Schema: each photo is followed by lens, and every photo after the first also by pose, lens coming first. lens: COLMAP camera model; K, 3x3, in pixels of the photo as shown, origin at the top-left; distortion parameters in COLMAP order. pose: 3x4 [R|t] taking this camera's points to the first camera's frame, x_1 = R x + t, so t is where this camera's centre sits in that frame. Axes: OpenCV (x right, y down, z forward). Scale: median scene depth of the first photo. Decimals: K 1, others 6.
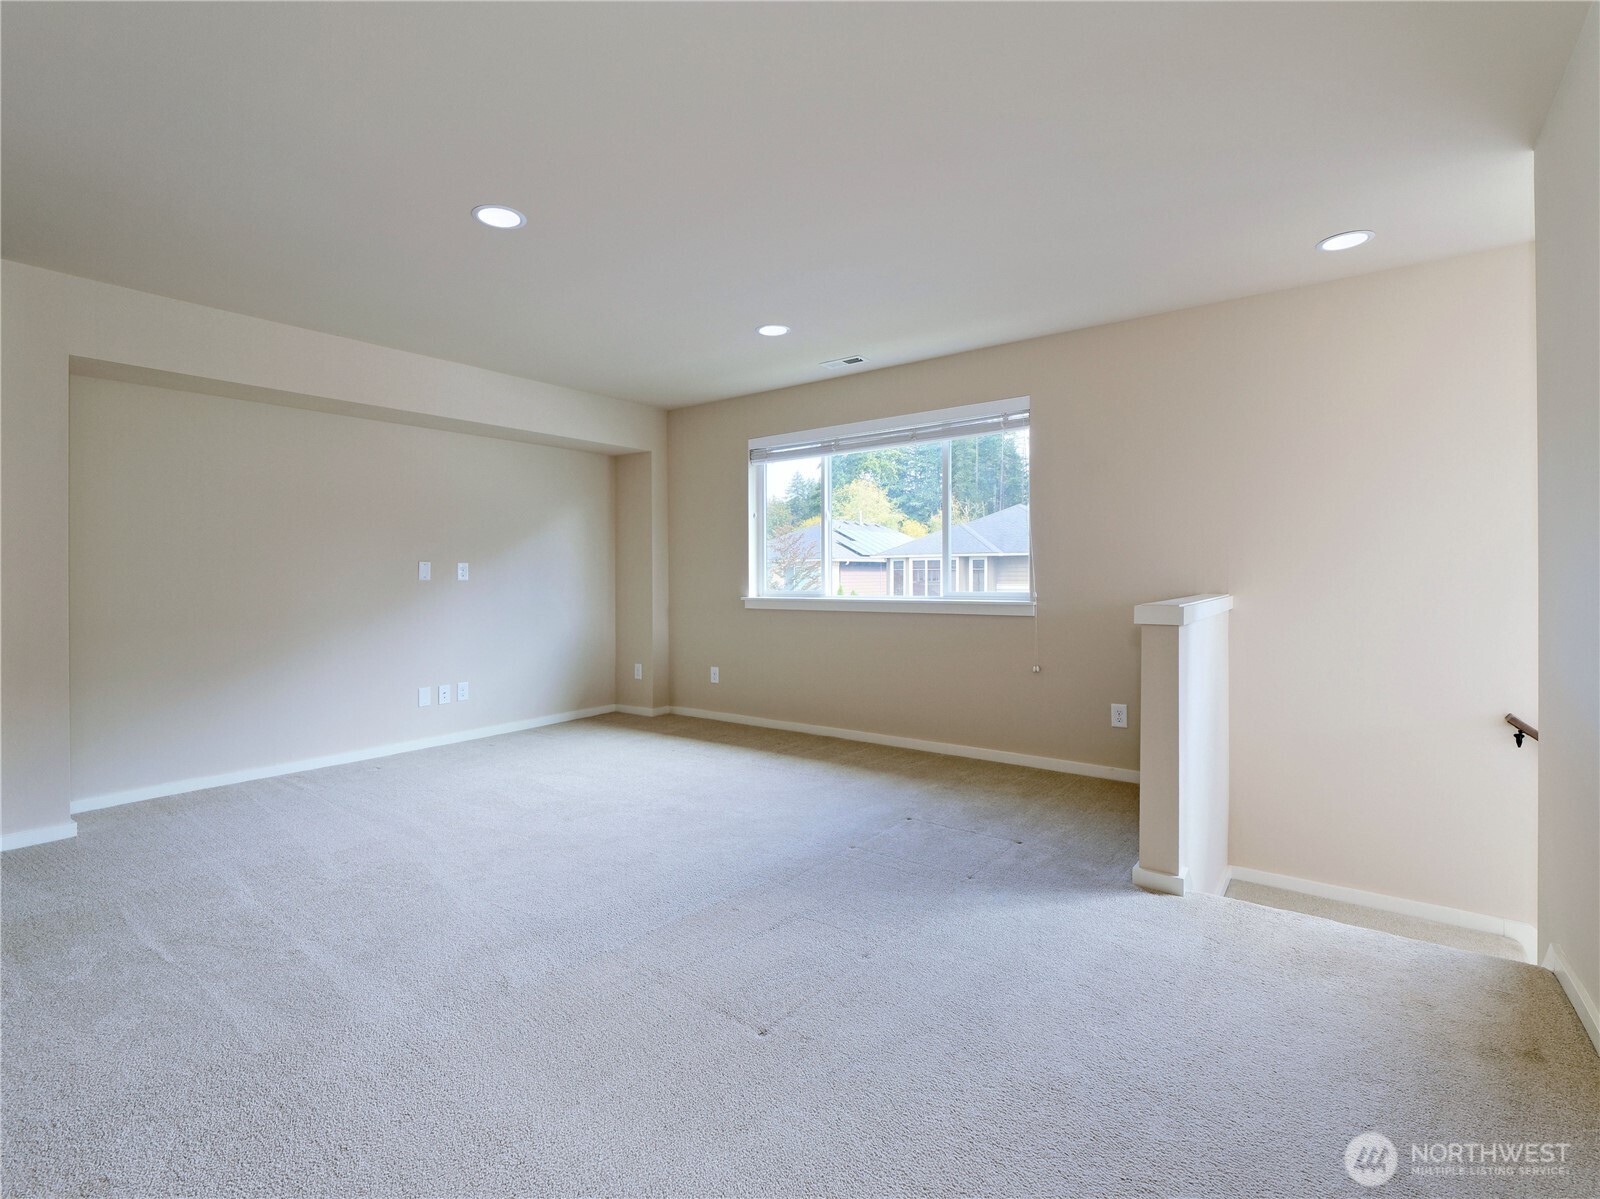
lens RADIAL K [[739.1, 0, 798.0], [0, 739.1, 590.2], [0, 0, 1]] dist [-0.002117, -0.000500]
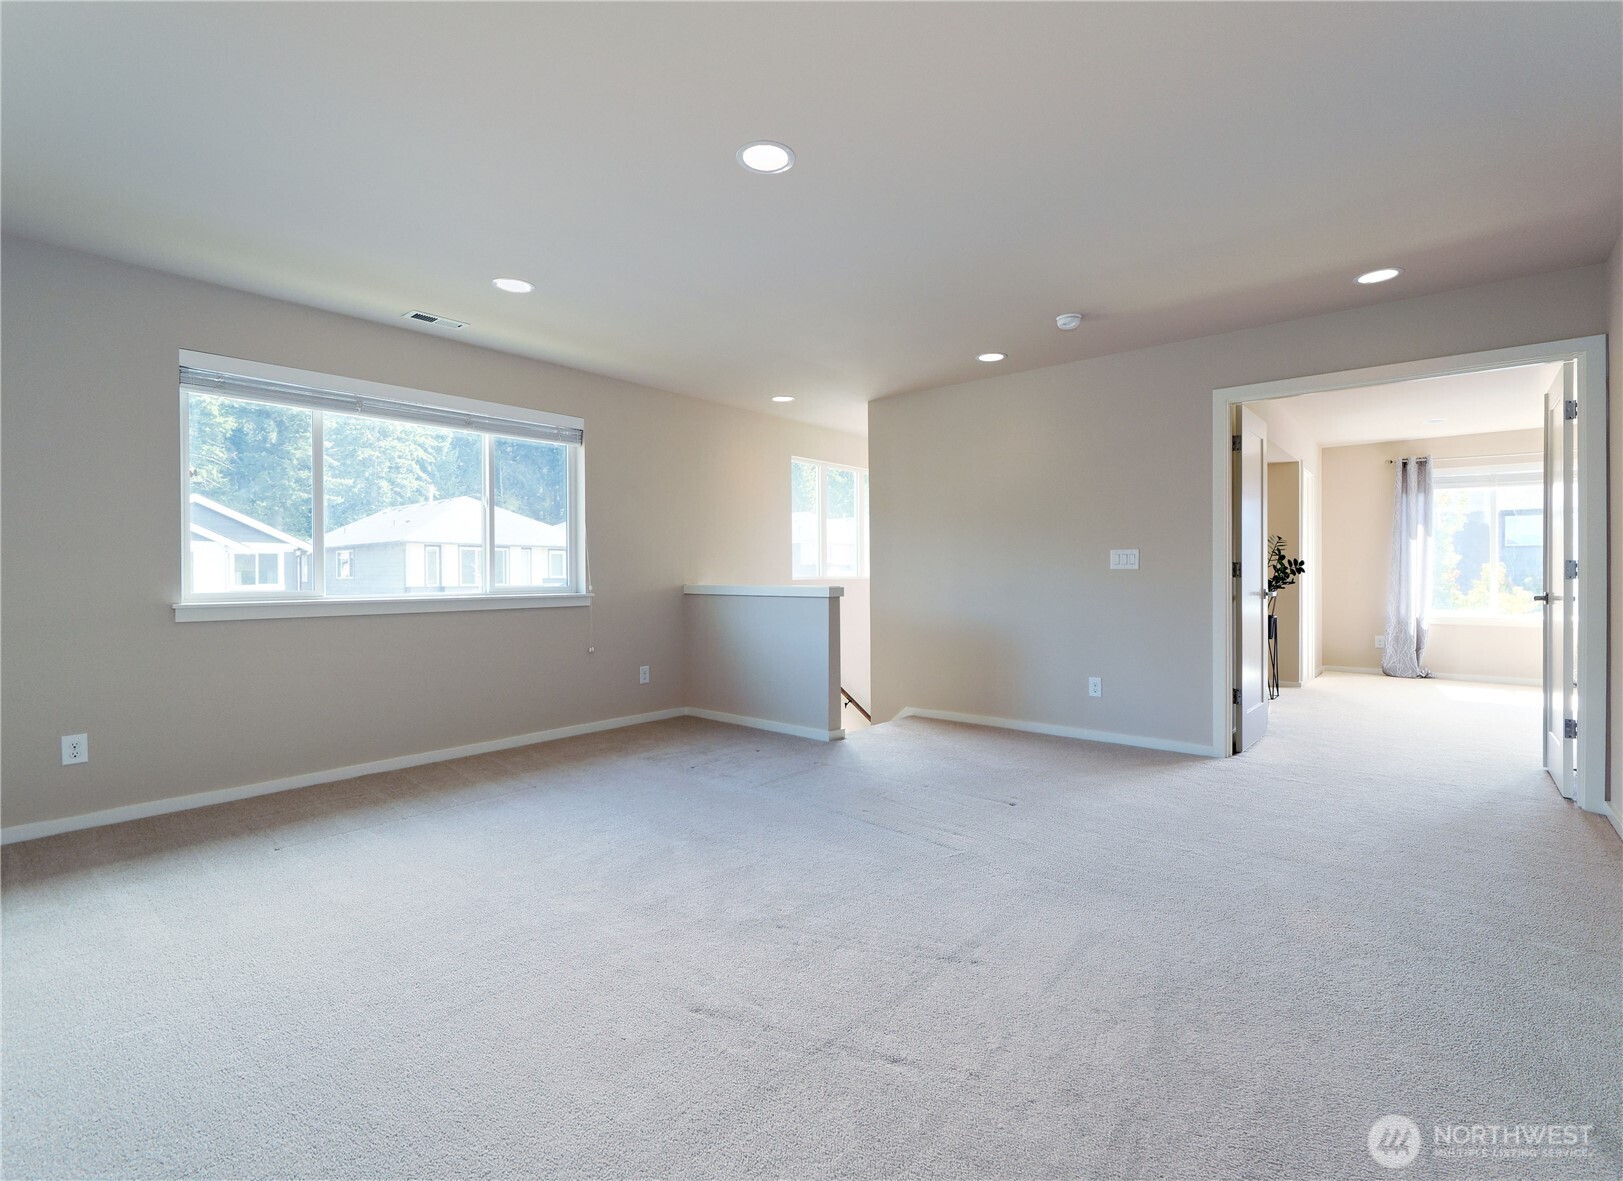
lens RADIAL K [[709.8, 0, 811.5], [0, 709.8, 590.5], [0, 0, 1]] dist [-0.017785, 0.000141]
pose [[0.073591, -0.020327, 0.997081, -0.724010], [0.015757, 0.999691, 0.019217, -0.005507], [-0.997164, 0.014296, 0.073889, 0.510959]]
